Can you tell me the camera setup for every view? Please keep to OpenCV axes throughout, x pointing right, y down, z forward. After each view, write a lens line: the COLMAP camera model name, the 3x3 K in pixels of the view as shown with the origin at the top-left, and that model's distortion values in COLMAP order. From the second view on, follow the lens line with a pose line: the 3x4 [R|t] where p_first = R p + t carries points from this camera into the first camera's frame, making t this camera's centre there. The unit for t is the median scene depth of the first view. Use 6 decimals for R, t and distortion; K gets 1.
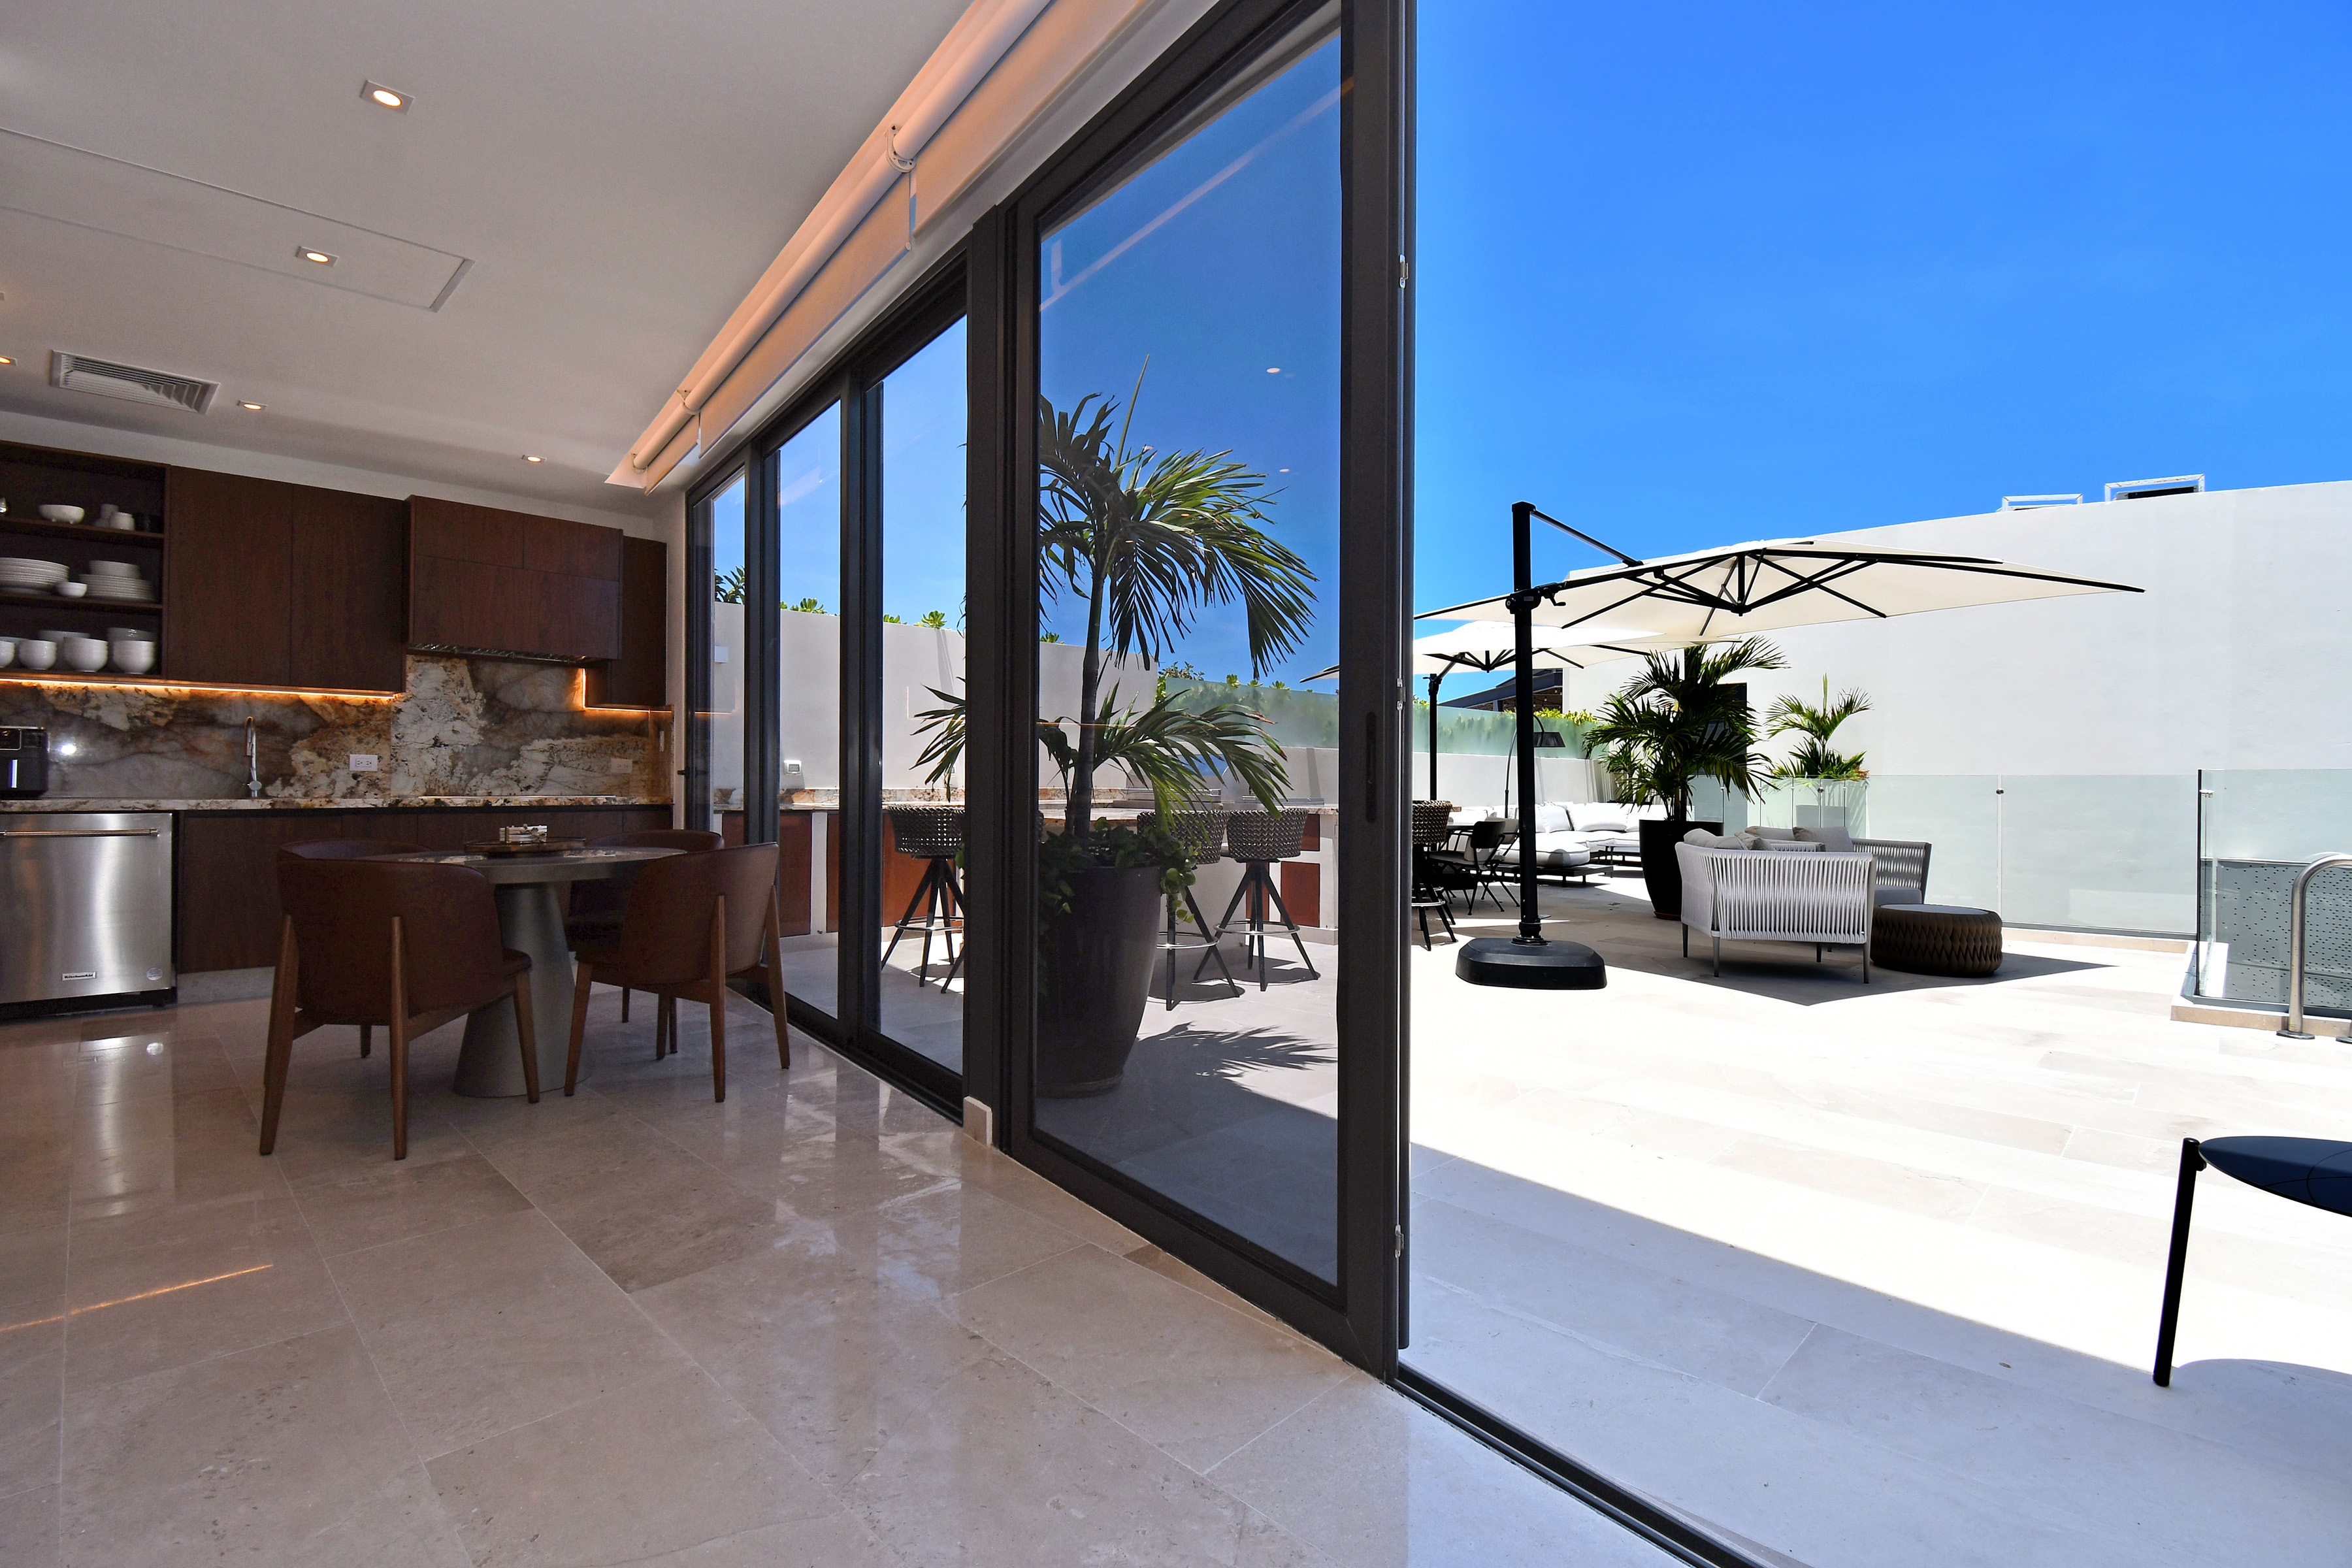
lens RADIAL K [[1077.2, 0, 1201.2], [0, 1077.2, 777.9], [0, 0, 1]] dist [0.010270, -0.015287]
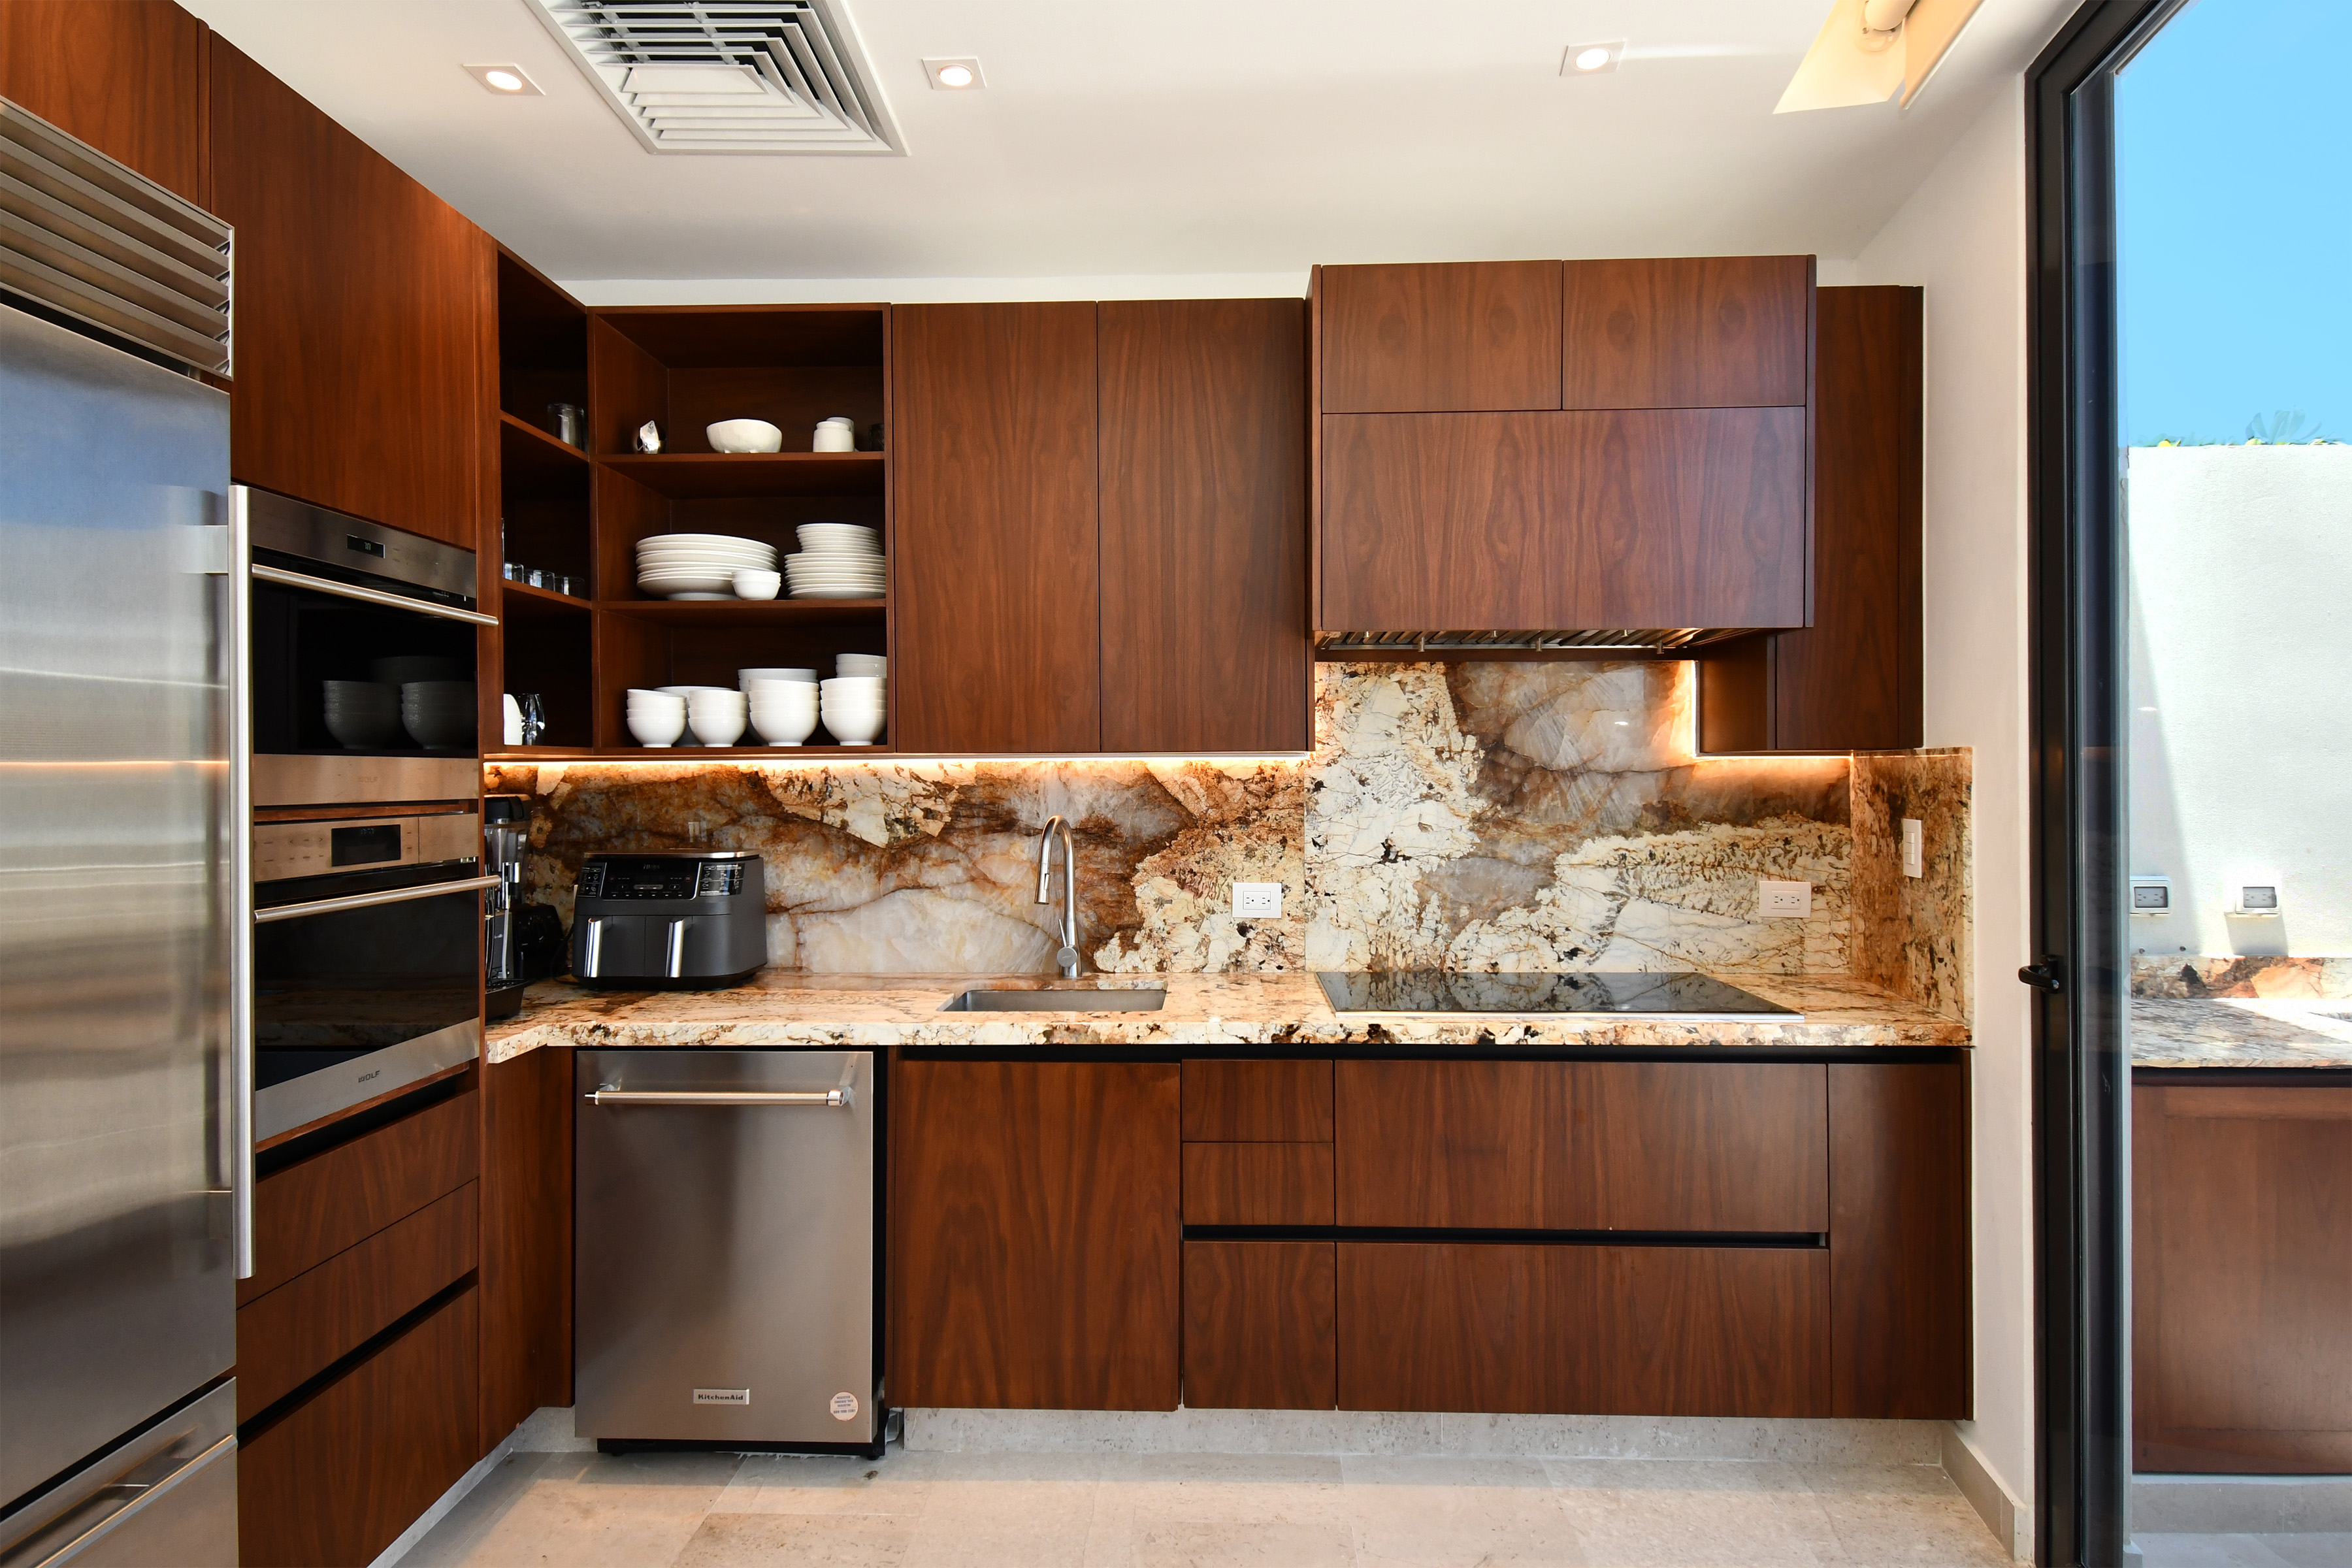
lens RADIAL K [[1203.4, 0, 1159.9], [0, 1203.4, 775.8], [0, 0, 1]] dist [0.028534, -0.004412]
pose [[0.646774, -0.005491, -0.762662, -0.426890], [0.008691, 0.999962, 0.000171, -0.072324], [0.762632, -0.006739, 0.646798, 0.663730]]
